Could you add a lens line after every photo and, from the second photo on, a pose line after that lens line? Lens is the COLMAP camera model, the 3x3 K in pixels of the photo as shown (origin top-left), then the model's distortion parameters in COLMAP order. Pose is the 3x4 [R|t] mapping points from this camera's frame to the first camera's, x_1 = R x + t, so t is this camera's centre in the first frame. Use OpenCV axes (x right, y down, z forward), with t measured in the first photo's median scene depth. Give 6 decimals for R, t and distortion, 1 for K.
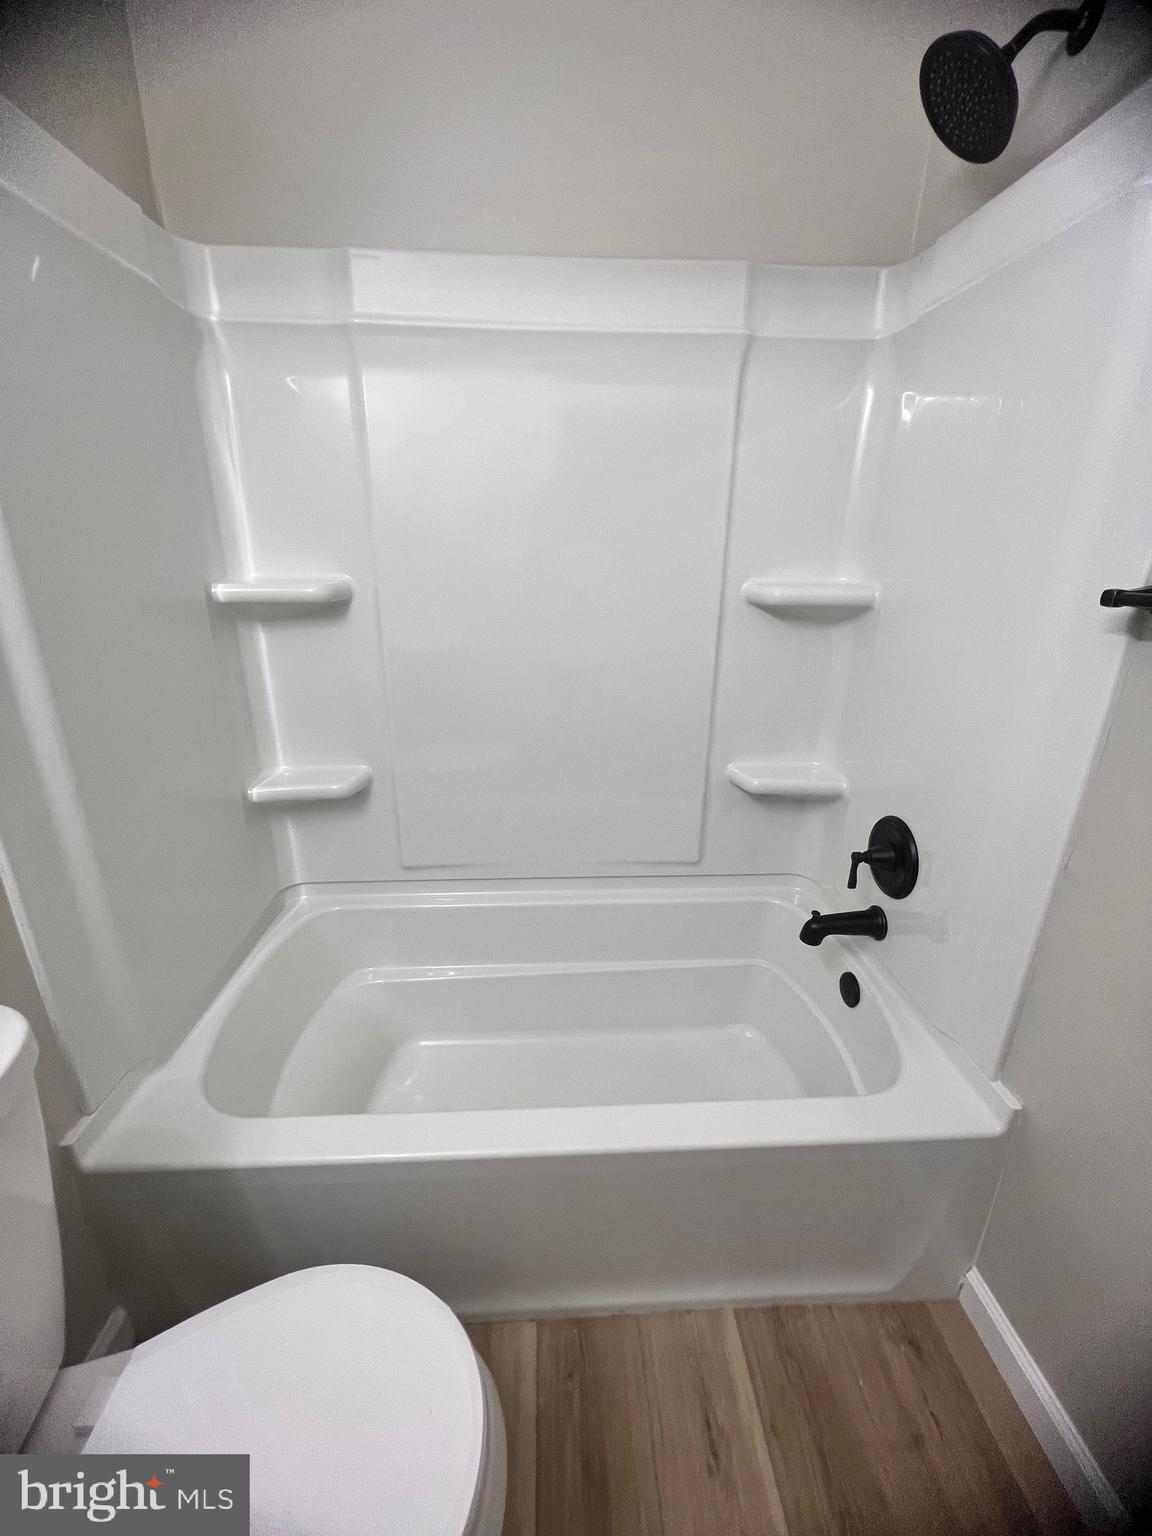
lens RADIAL K [[627.1, 0, 576.0], [0, 627.1, 768.0], [0, 0, 1]] dist [-0.003451, -0.000262]
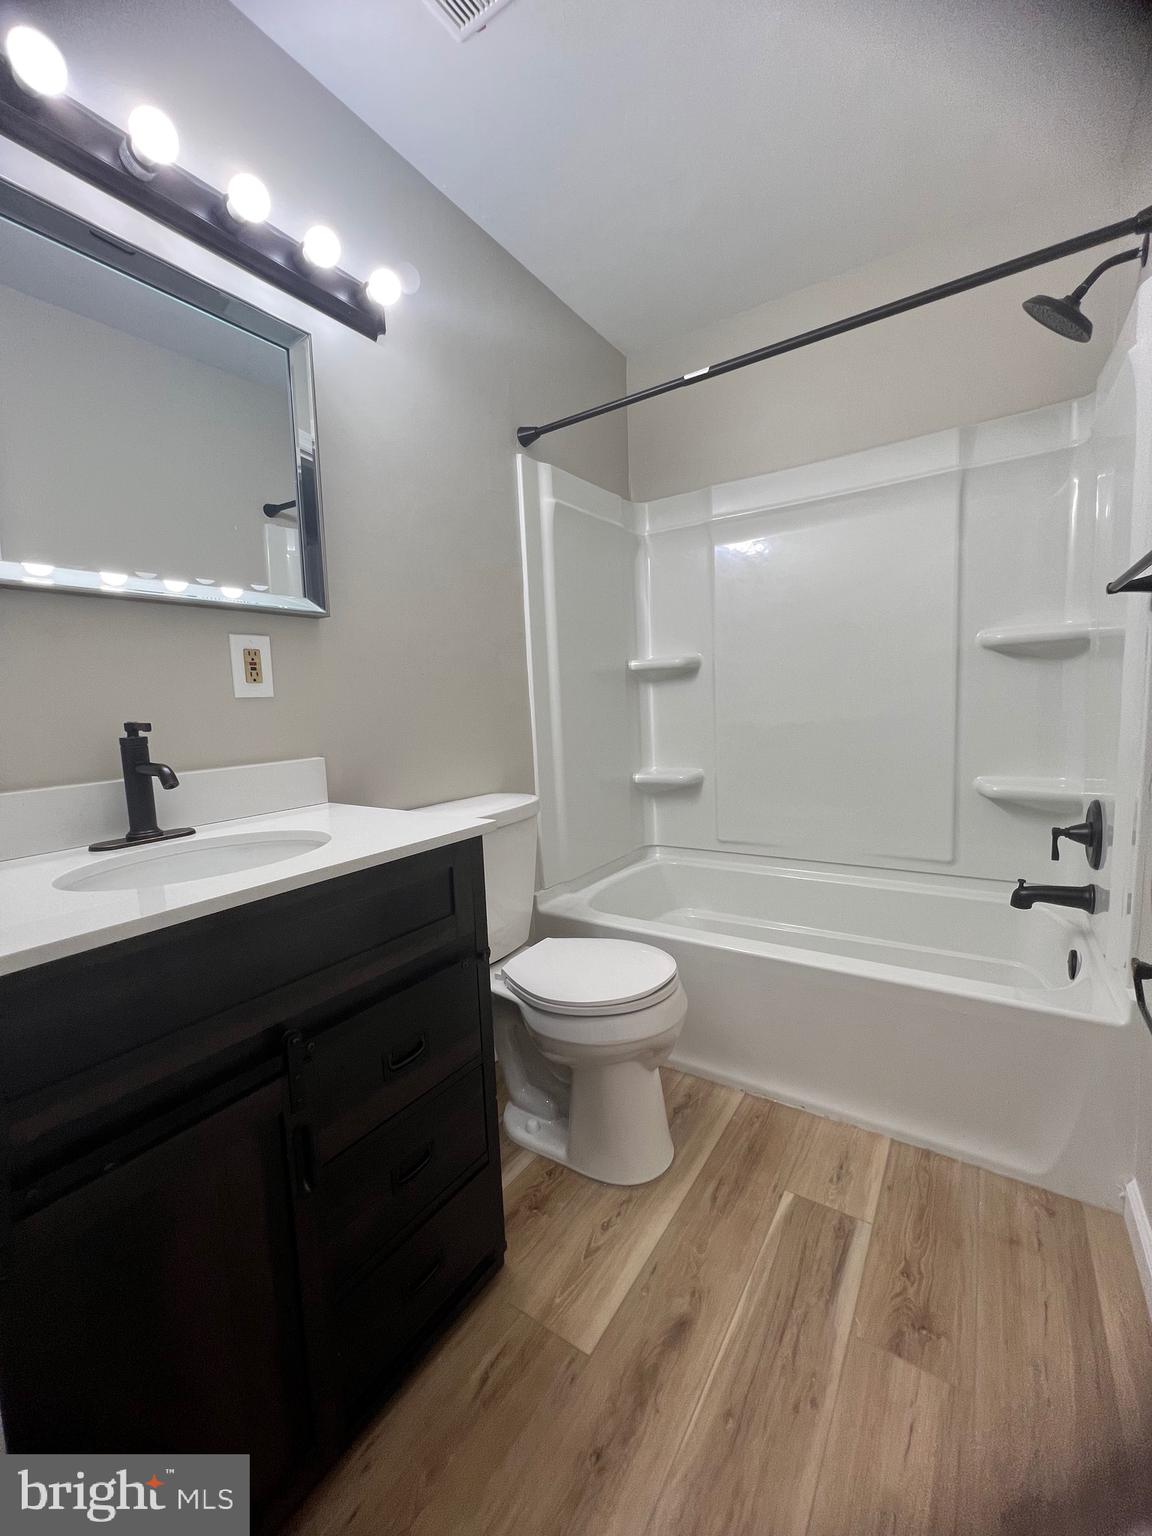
lens RADIAL K [[627.1, 0, 576.0], [0, 627.1, 768.0], [0, 0, 1]] dist [-0.003451, -0.000262]
pose [[0.803142, 0.016615, -0.595556, 0.422207], [-0.144072, 0.975360, -0.167079, 0.358562], [0.578106, 0.219991, 0.785747, -0.512124]]
